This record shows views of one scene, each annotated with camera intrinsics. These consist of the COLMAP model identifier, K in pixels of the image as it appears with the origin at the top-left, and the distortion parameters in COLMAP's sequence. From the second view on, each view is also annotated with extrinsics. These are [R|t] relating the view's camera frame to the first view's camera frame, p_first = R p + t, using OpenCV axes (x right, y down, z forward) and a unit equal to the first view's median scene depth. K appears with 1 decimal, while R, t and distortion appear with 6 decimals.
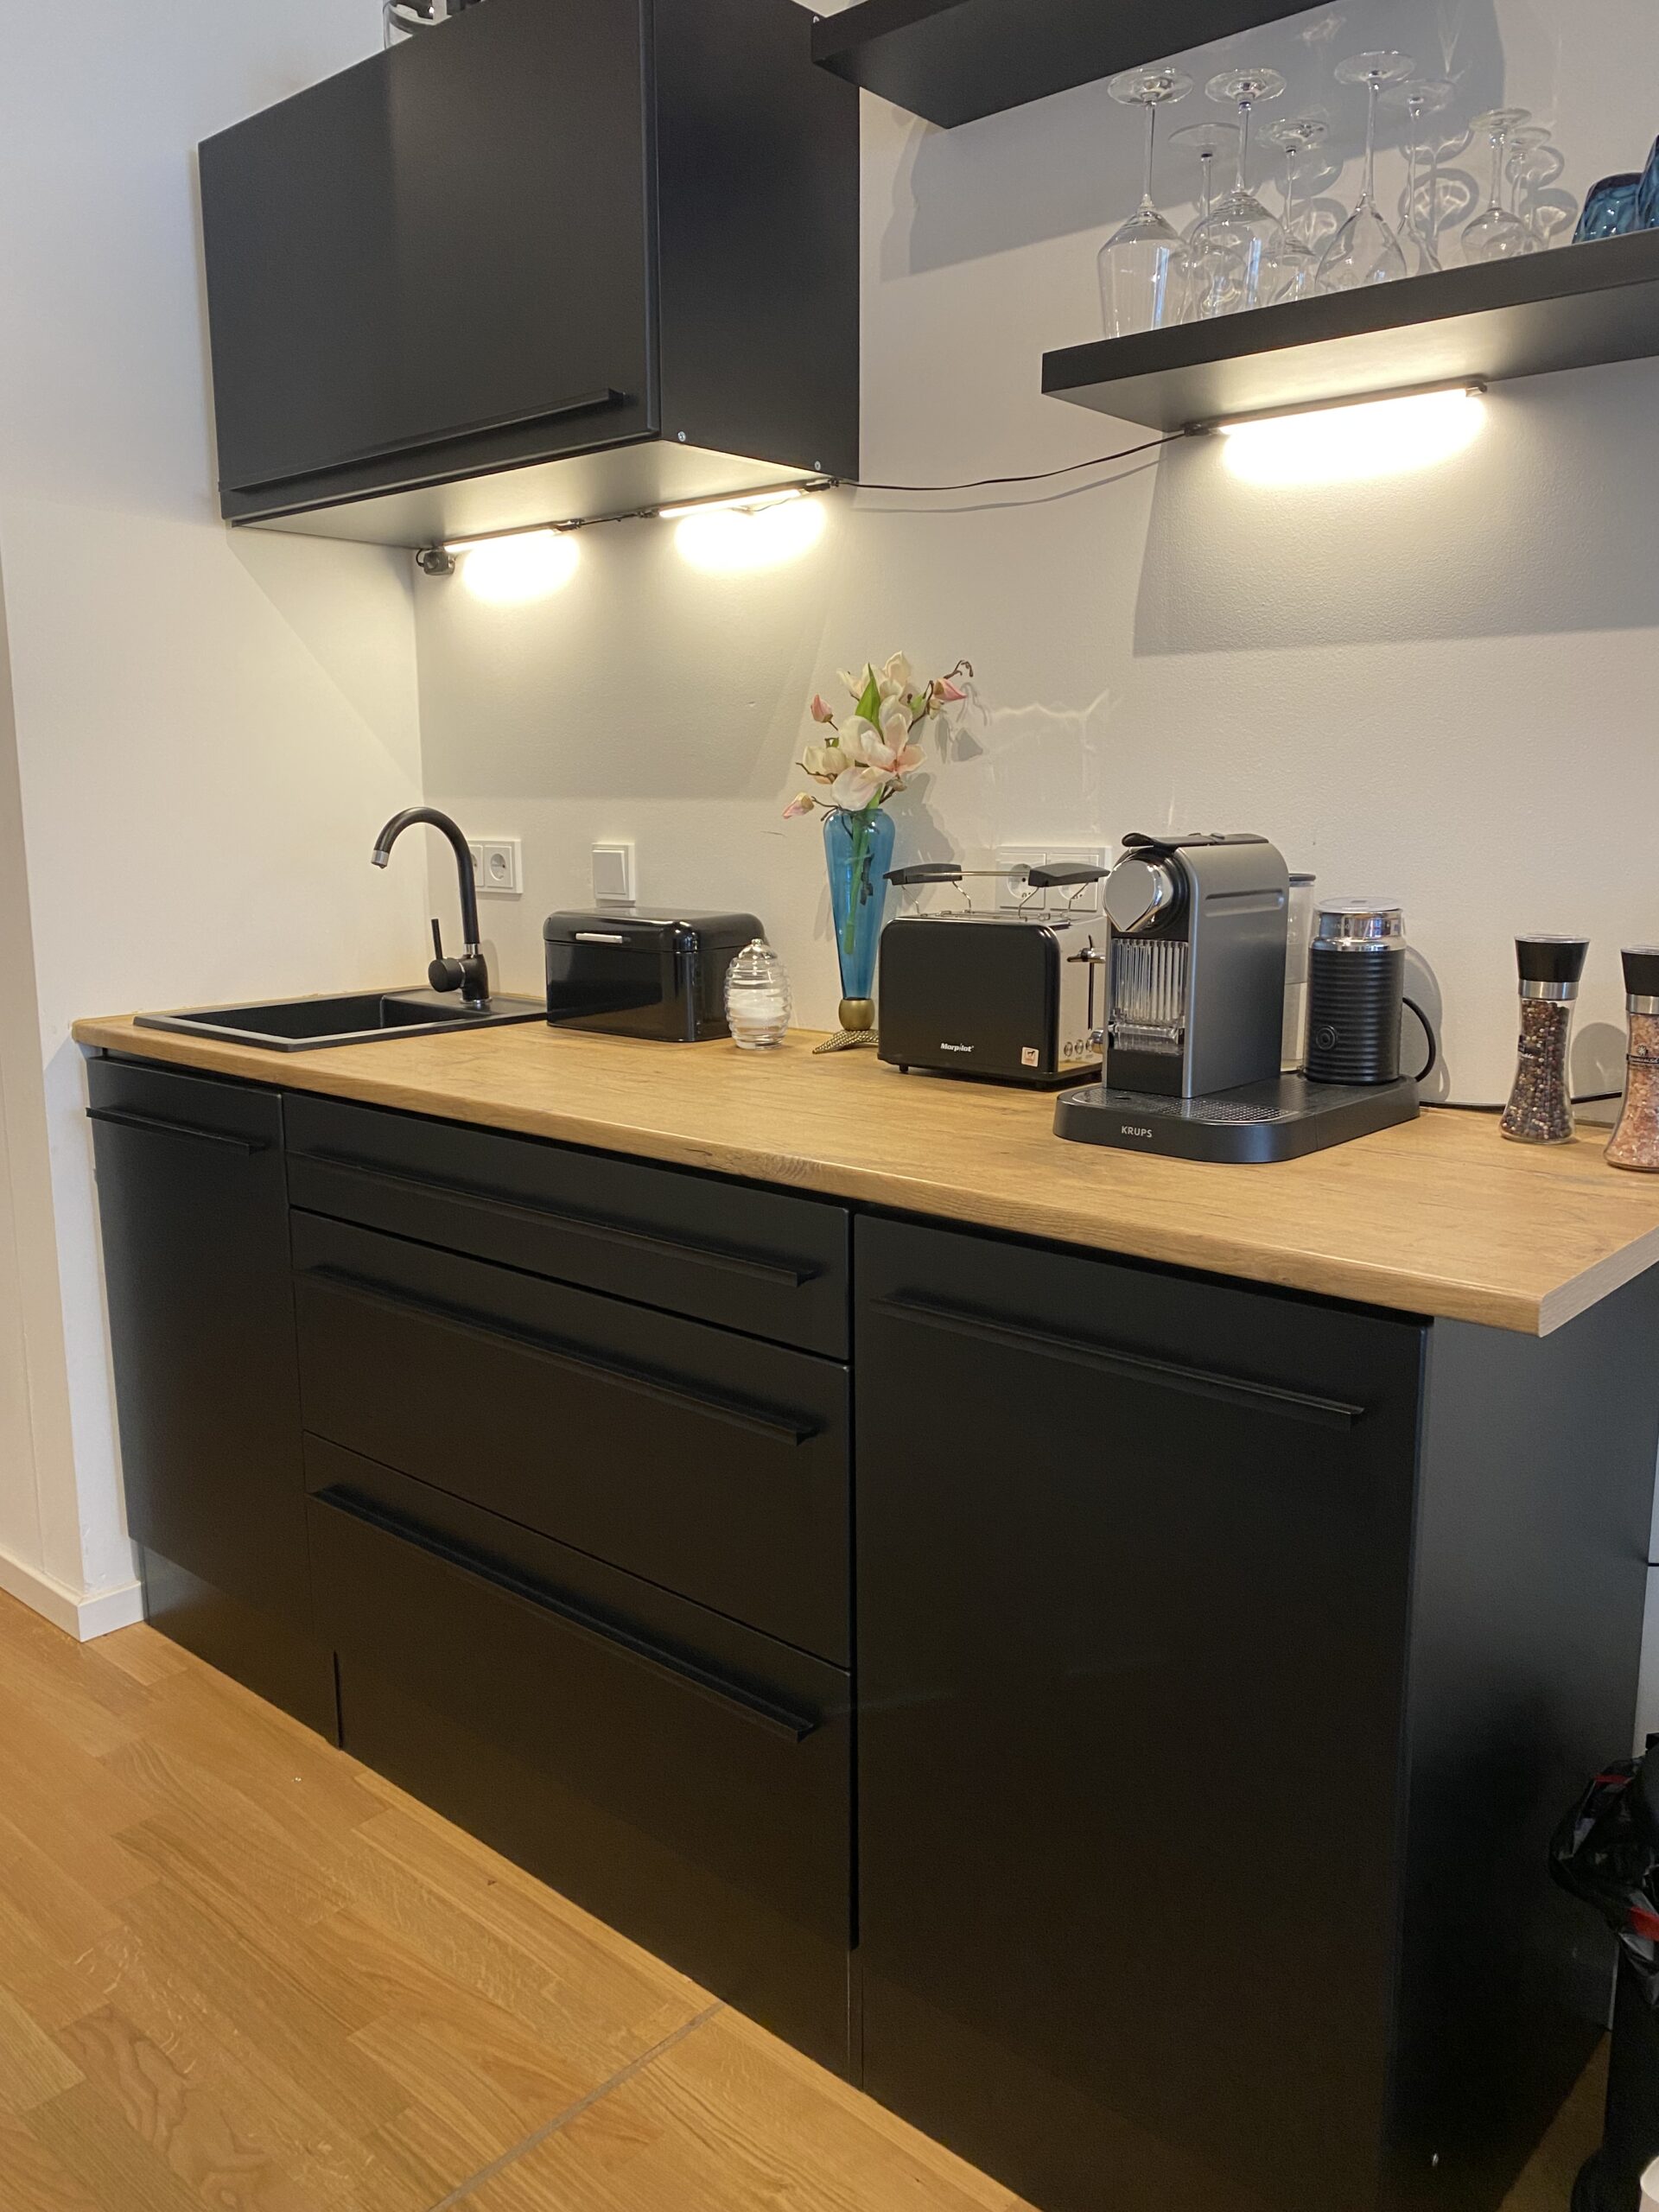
lens RADIAL K [[1670.9, 0, 828.3], [0, 1670.9, 1110.1], [0, 0, 1]] dist [0.036386, -0.012408]
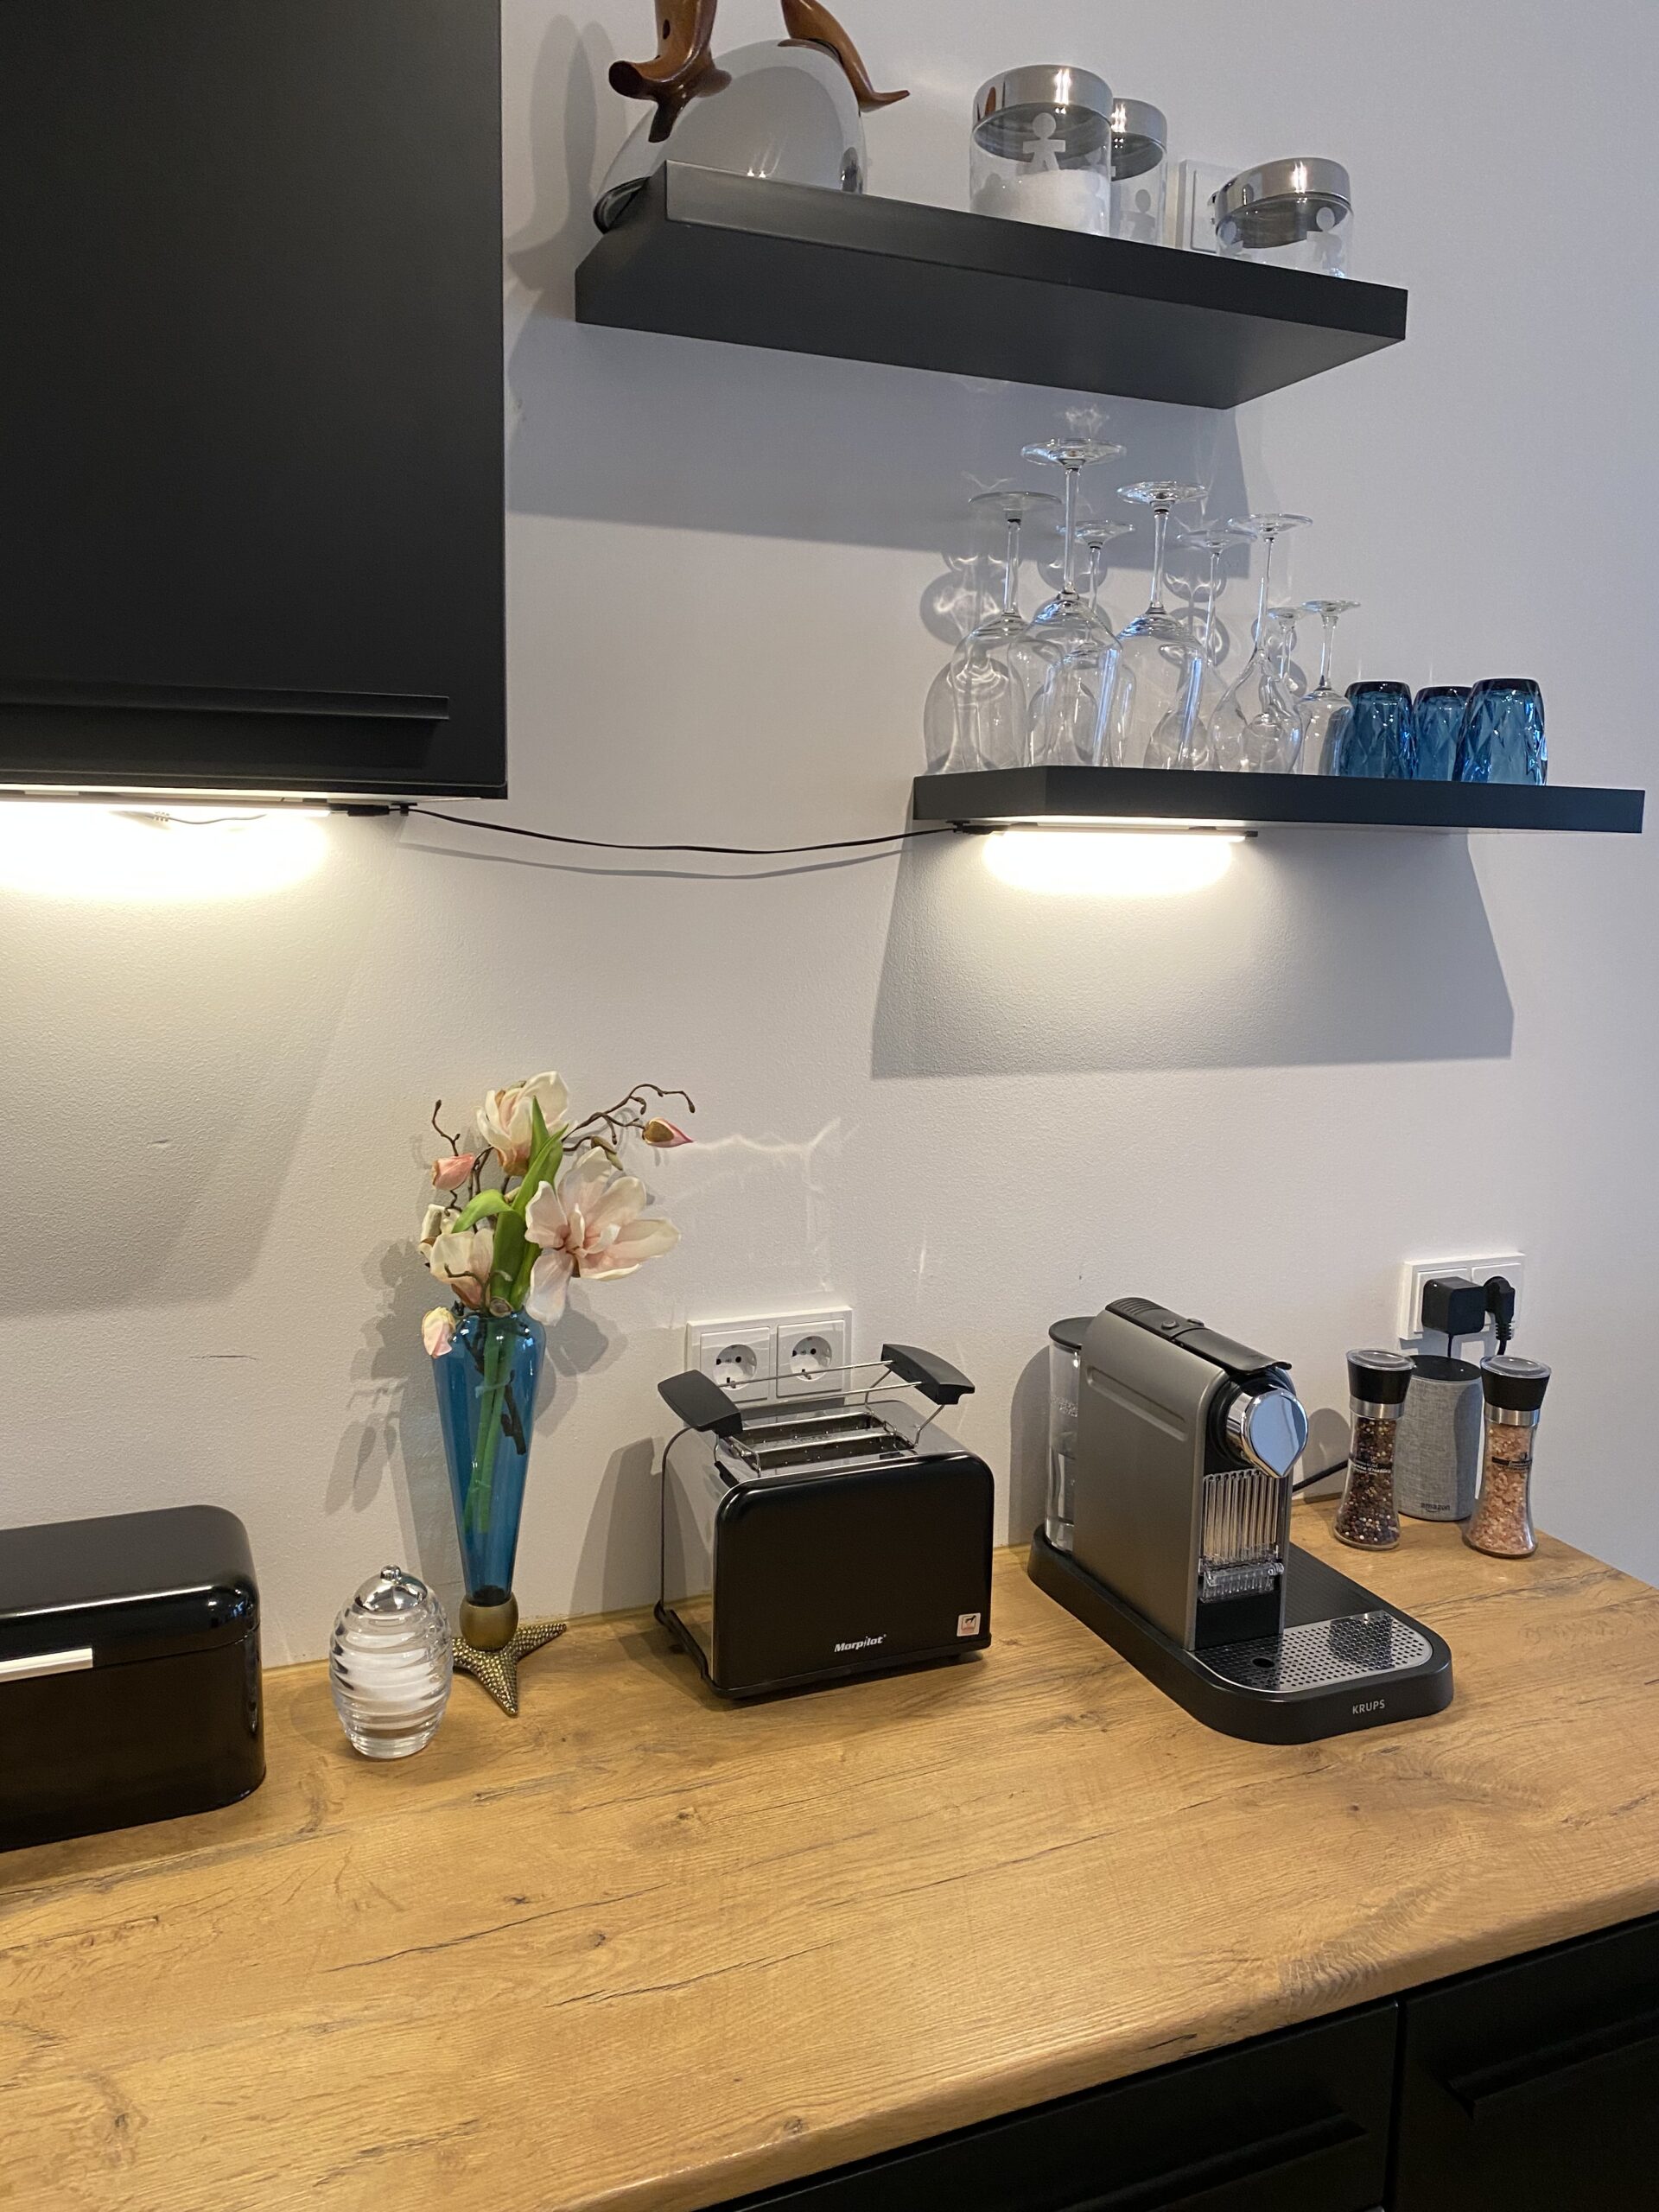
lens RADIAL K [[1670.9, 0, 828.9], [0, 1670.9, 1110.5], [0, 0, 1]] dist [0.036386, -0.012408]
pose [[0.457663, -0.147751, 0.876763, -0.532698], [0.134194, 0.986279, 0.096158, -0.335690], [-0.878940, 0.073649, 0.471211, 0.643687]]
